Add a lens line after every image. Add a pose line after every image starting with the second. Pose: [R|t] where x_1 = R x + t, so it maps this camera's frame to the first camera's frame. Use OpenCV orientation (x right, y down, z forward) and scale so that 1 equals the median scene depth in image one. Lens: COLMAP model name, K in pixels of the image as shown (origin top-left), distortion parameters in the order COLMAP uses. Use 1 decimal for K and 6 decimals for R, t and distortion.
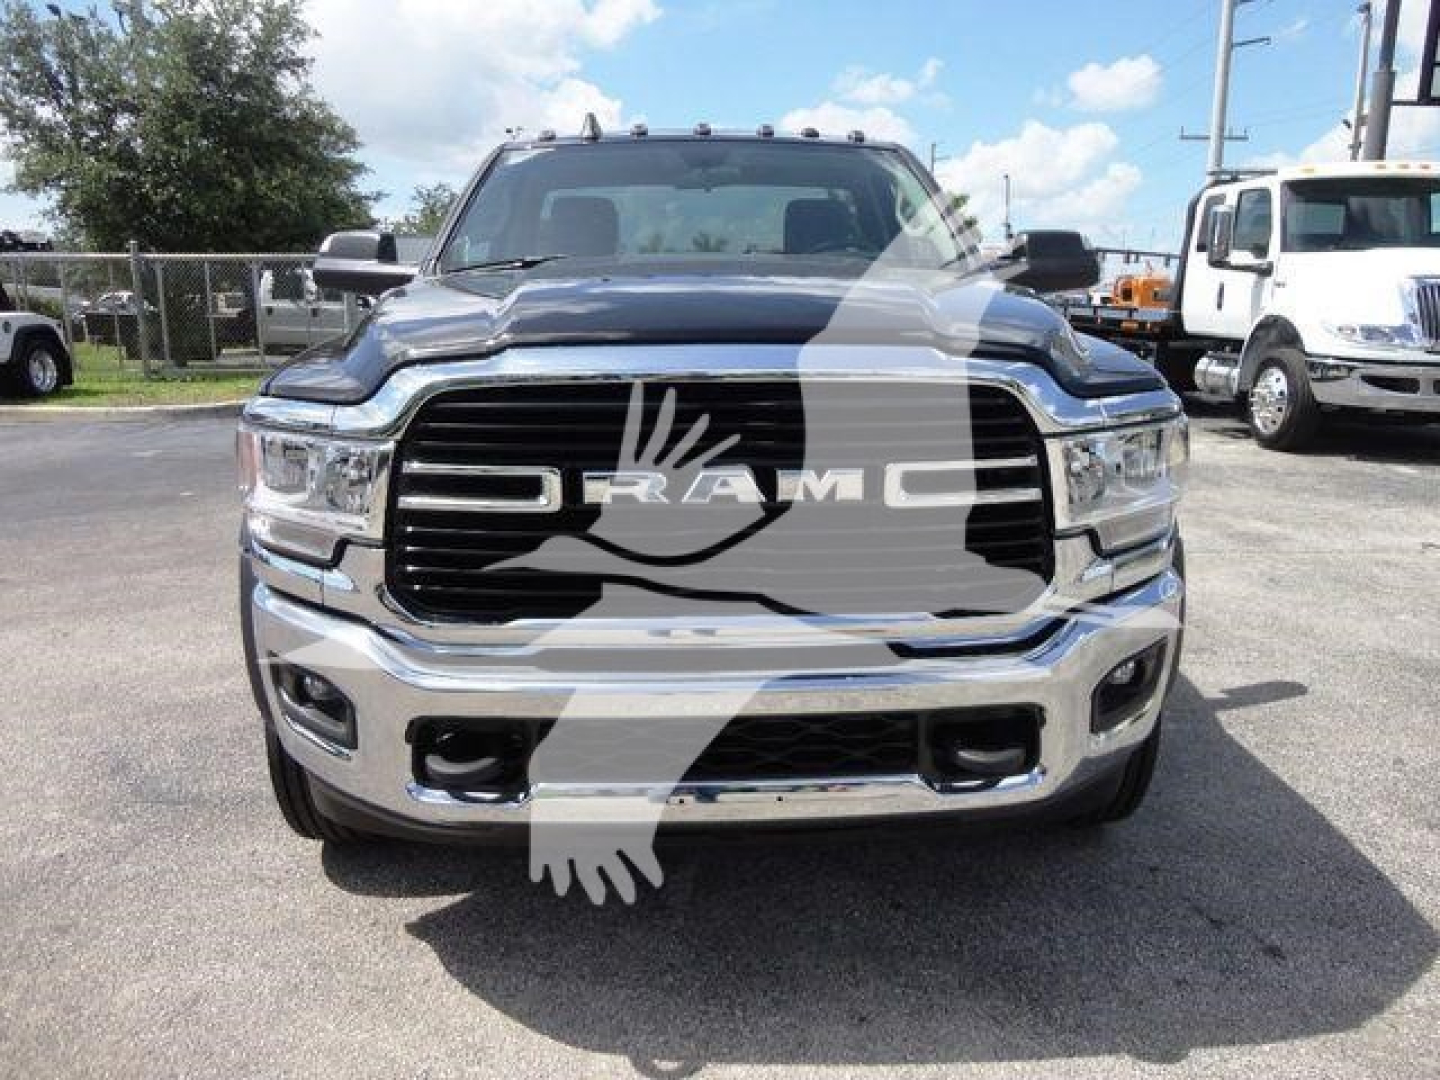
lens RADIAL K [[1030.8, 0, 730.1], [0, 1030.8, 535.3], [0, 0, 1]] dist [-0.012705, 0.010810]
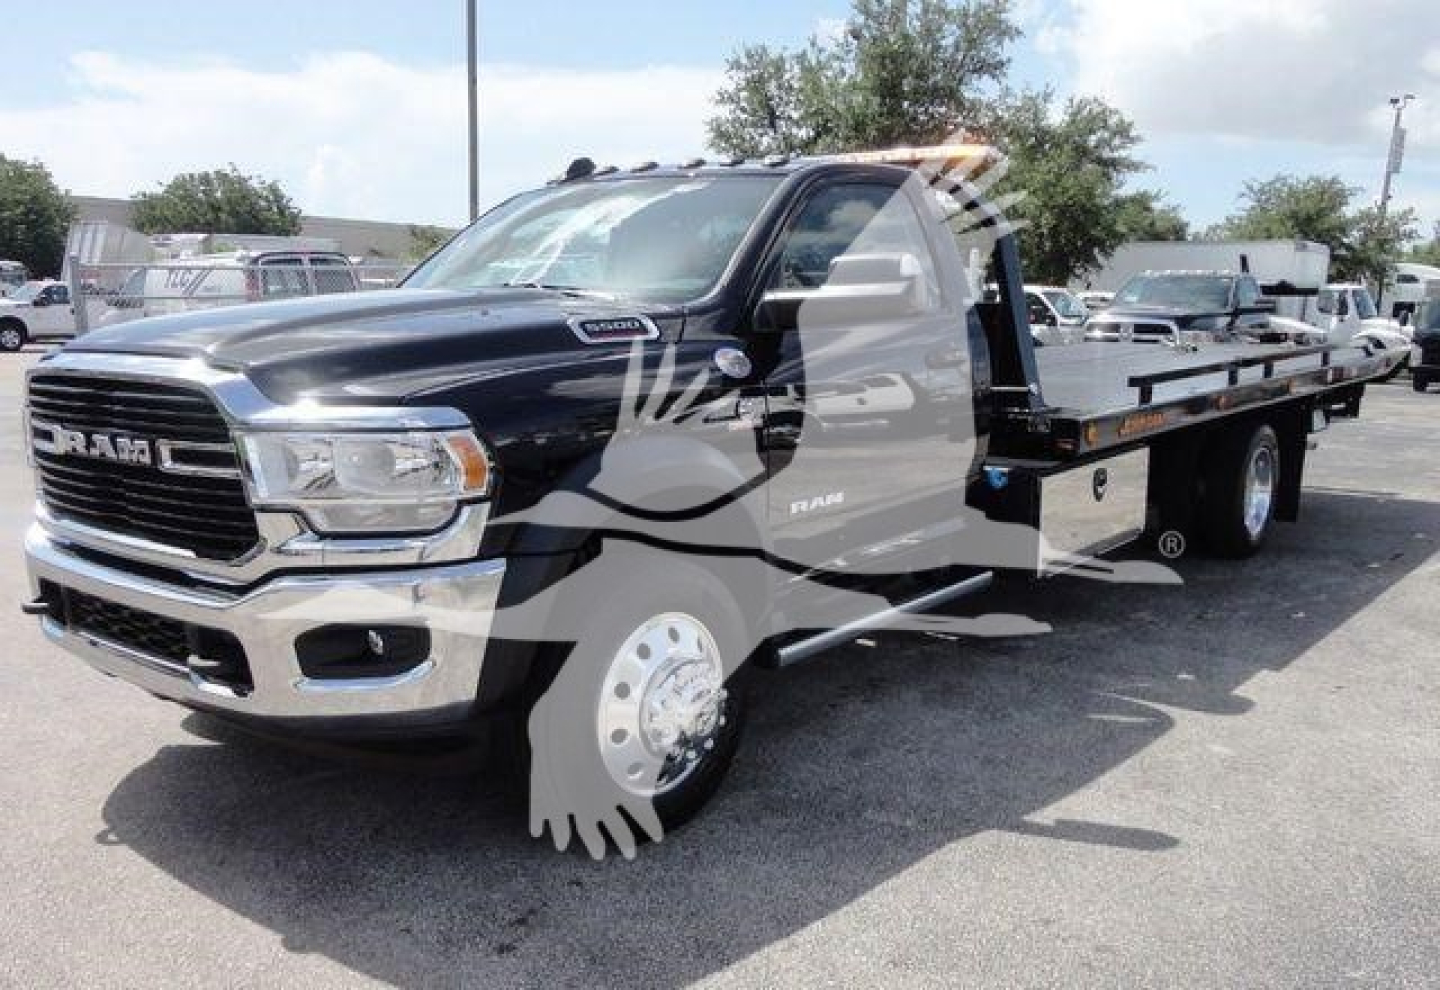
lens RADIAL K [[1254.3, 0, 671.0], [0, 1254.3, 491.9], [0, 0, 1]] dist [-0.013939, 0.000026]
pose [[0.739399, 0.099389, -0.665891, 0.375171], [-0.156929, 0.987244, -0.026899, -0.008329], [0.654723, 0.124386, 0.745564, 0.034590]]
